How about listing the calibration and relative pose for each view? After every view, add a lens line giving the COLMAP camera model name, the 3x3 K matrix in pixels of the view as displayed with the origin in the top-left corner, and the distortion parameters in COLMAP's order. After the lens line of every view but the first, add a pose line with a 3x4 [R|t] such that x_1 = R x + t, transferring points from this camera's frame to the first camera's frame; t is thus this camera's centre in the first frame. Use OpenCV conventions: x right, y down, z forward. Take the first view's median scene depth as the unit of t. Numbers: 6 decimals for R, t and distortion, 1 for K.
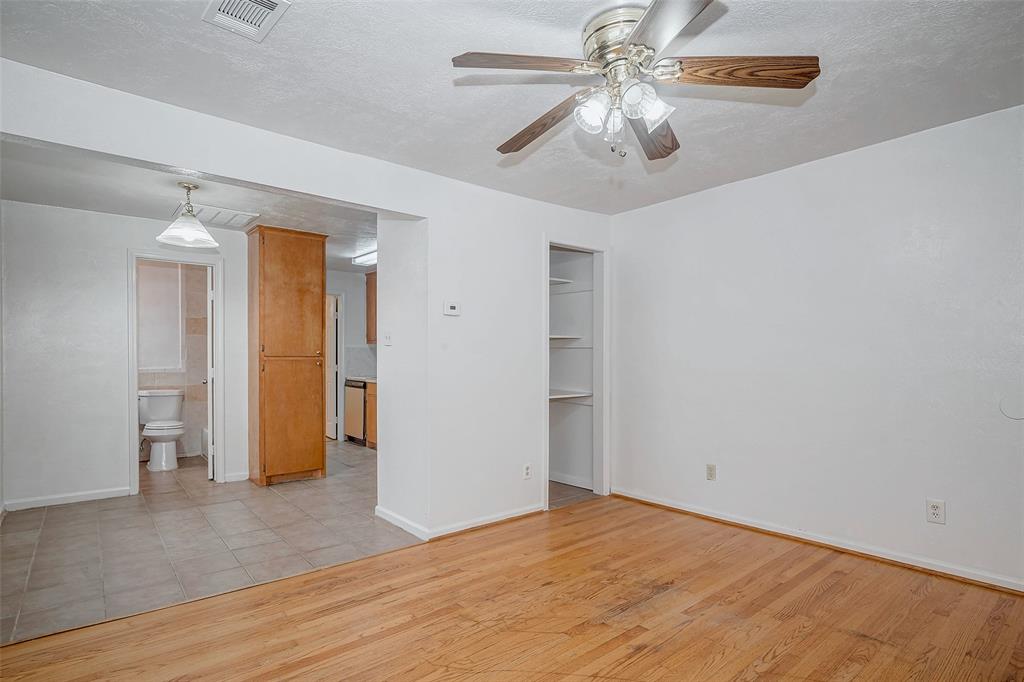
lens RADIAL K [[535.1, 0, 511.1], [0, 535.1, 363.5], [0, 0, 1]] dist [0.001280, 0.000146]
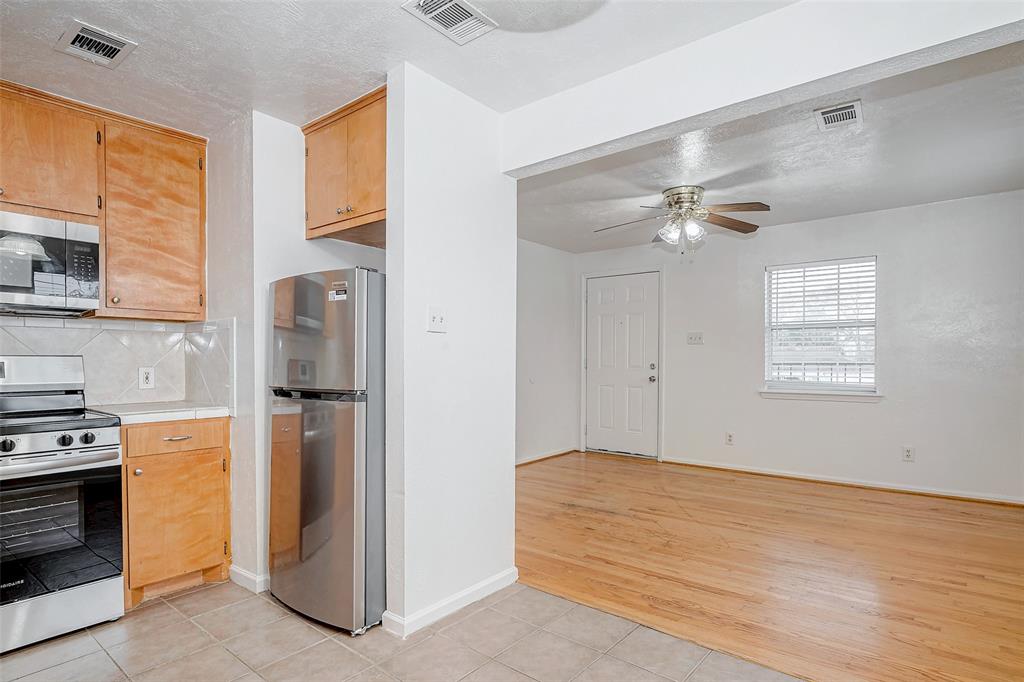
lens RADIAL K [[535.1, 0, 511.1], [0, 535.1, 363.5], [0, 0, 1]] dist [0.001280, 0.000146]
pose [[-0.192840, -0.005452, 0.981215, -0.919384], [0.012175, 0.999894, 0.007948, -0.005467], [-0.981155, 0.013479, -0.192754, 1.118657]]
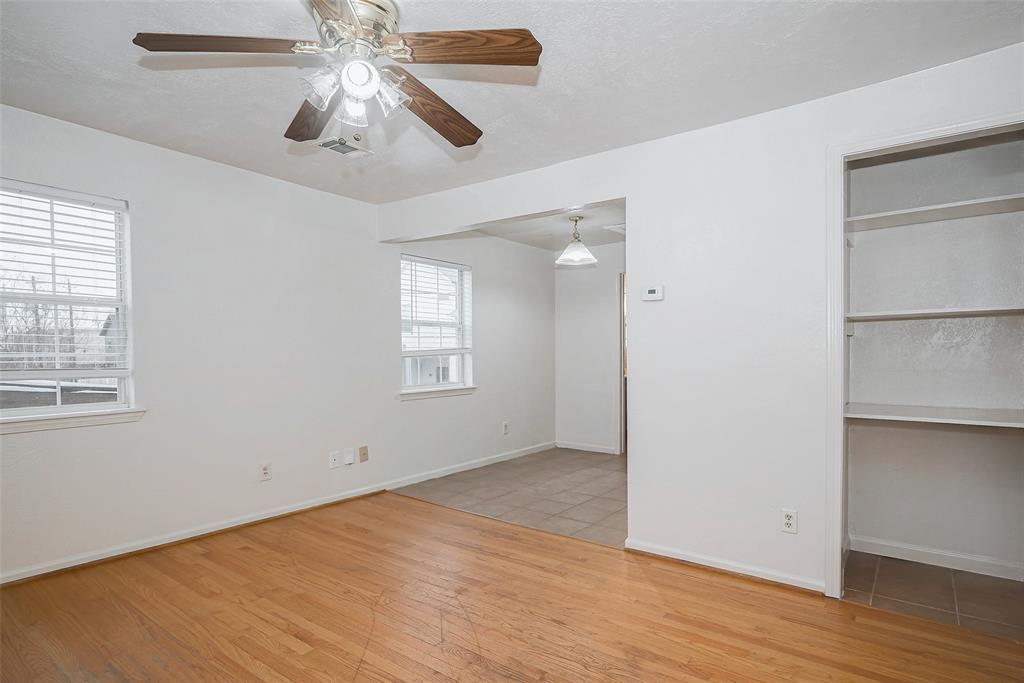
lens RADIAL K [[535.1, 0, 511.1], [0, 535.1, 364.0], [0, 0, 1]] dist [0.001280, 0.000146]
pose [[0.230384, 0.021907, -0.972853, 0.662322], [-0.008857, 0.999752, 0.020416, -0.004071], [0.973059, 0.003913, 0.230521, 0.572796]]
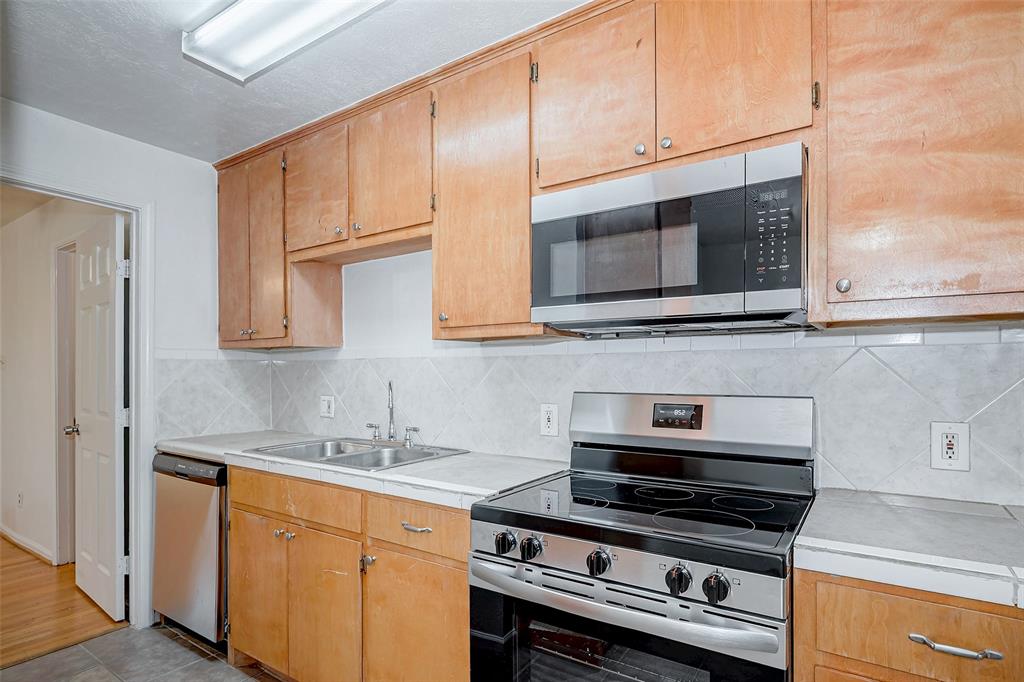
lens RADIAL K [[529.5, 0, 534.0], [0, 529.5, 373.2], [0, 0, 1]] dist [0.002300, 0.000600]
pose [[0.956917, -0.000809, 0.290362, -0.362648], [0.004082, 0.999935, -0.010666, -0.034183], [-0.290334, 0.011392, 0.956858, 1.241298]]
